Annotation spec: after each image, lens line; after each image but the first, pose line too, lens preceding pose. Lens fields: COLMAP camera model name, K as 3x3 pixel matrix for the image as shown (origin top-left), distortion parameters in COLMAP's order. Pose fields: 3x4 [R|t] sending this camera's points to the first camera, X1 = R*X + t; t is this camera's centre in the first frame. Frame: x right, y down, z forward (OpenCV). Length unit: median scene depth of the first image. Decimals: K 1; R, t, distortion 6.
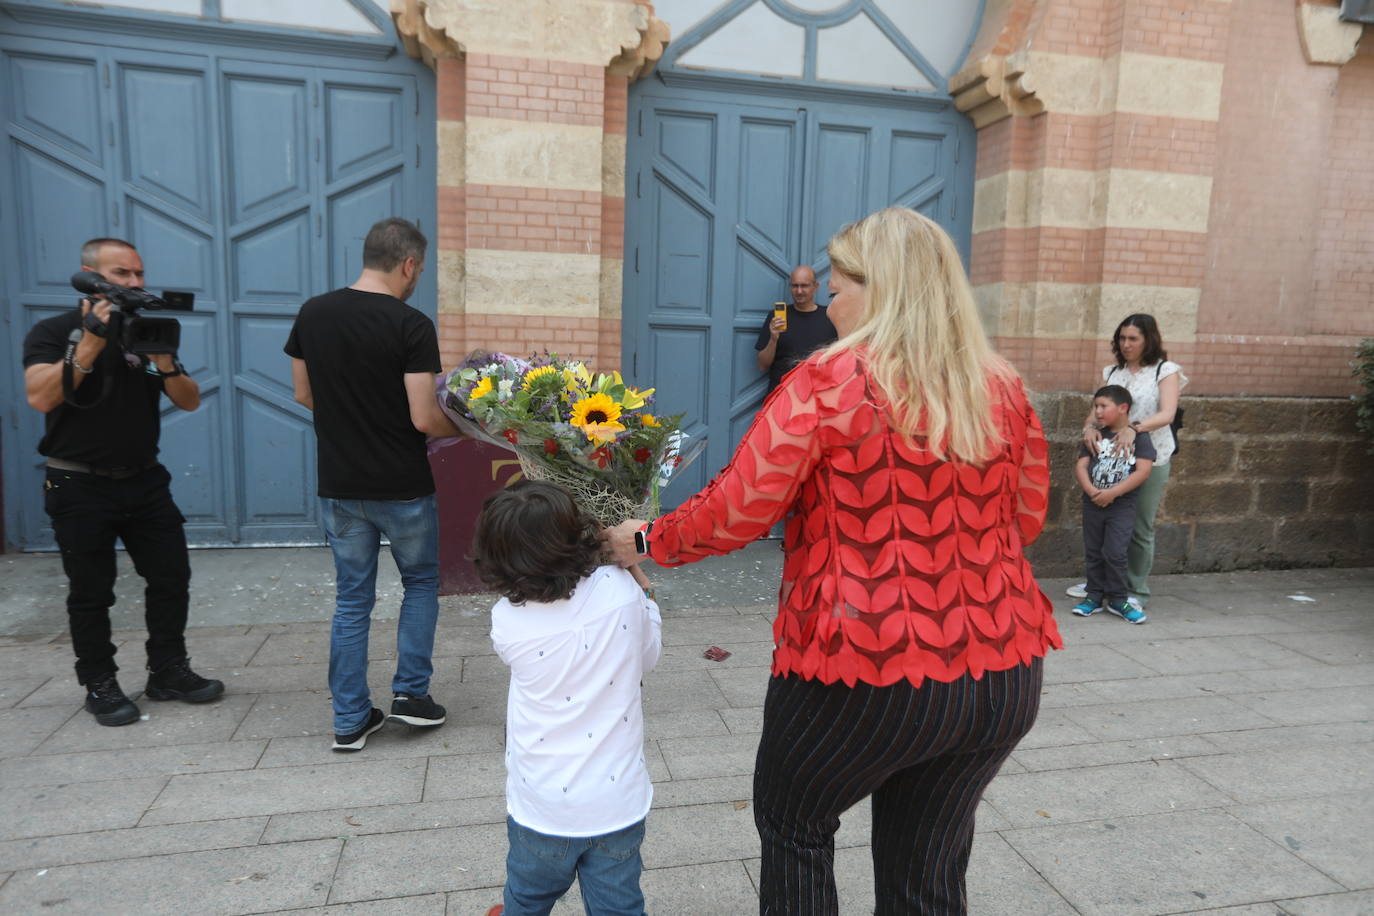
lens RADIAL K [[872.7, 0, 687.0], [0, 872.7, 458.0], [0, 0, 1]] dist [-0.050133, 0.064454]
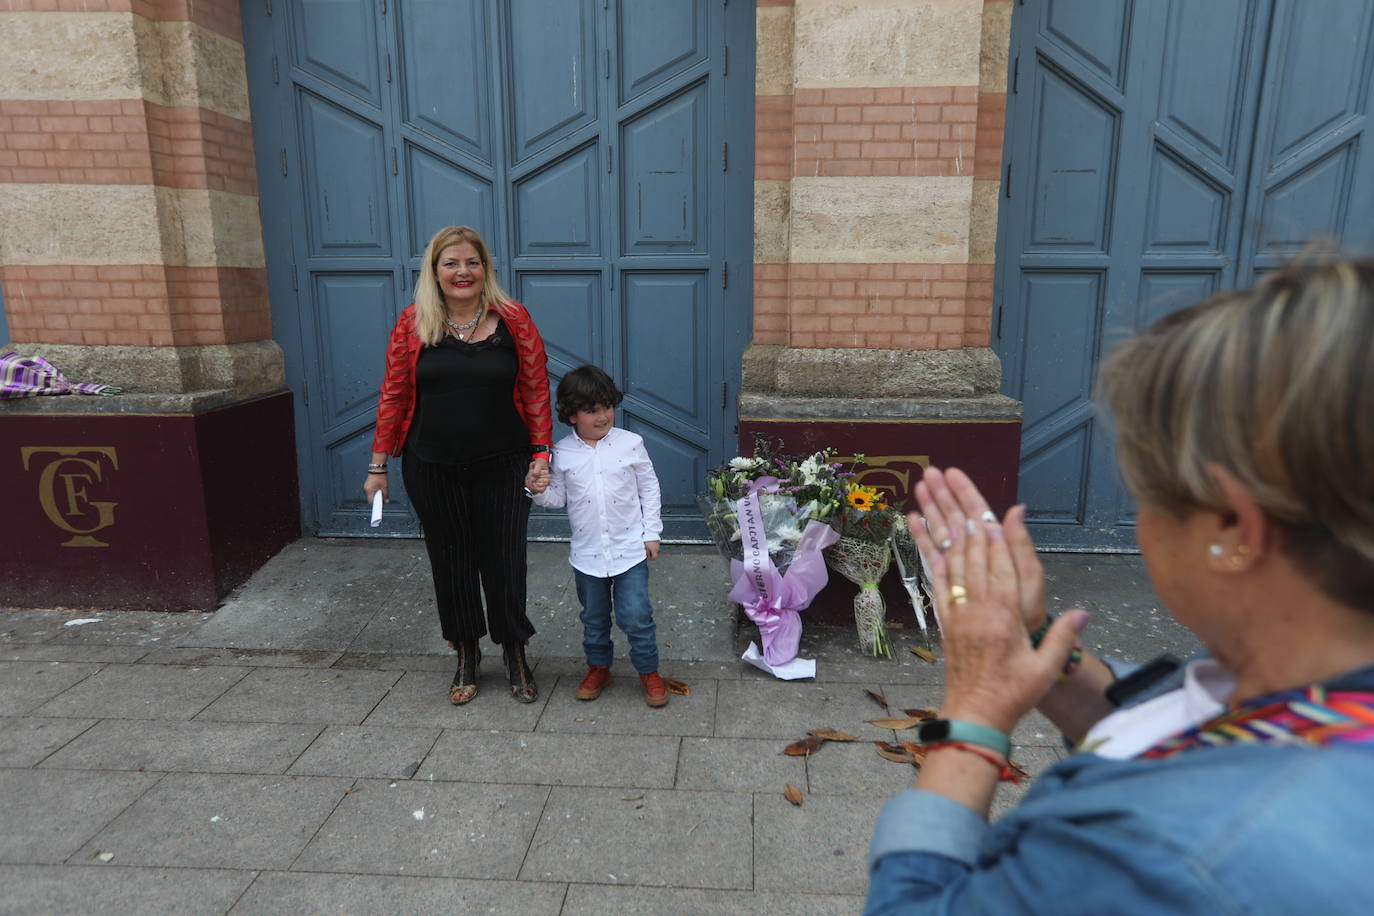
lens RADIAL K [[872.7, 0, 687.0], [0, 872.7, 458.0], [0, 0, 1]] dist [-0.050133, 0.064454]
pose [[0.958400, 0.029415, -0.283908, -0.117571], [-0.007293, 0.996874, 0.078665, -0.053709], [0.285335, -0.073322, 0.955619, 0.222772]]
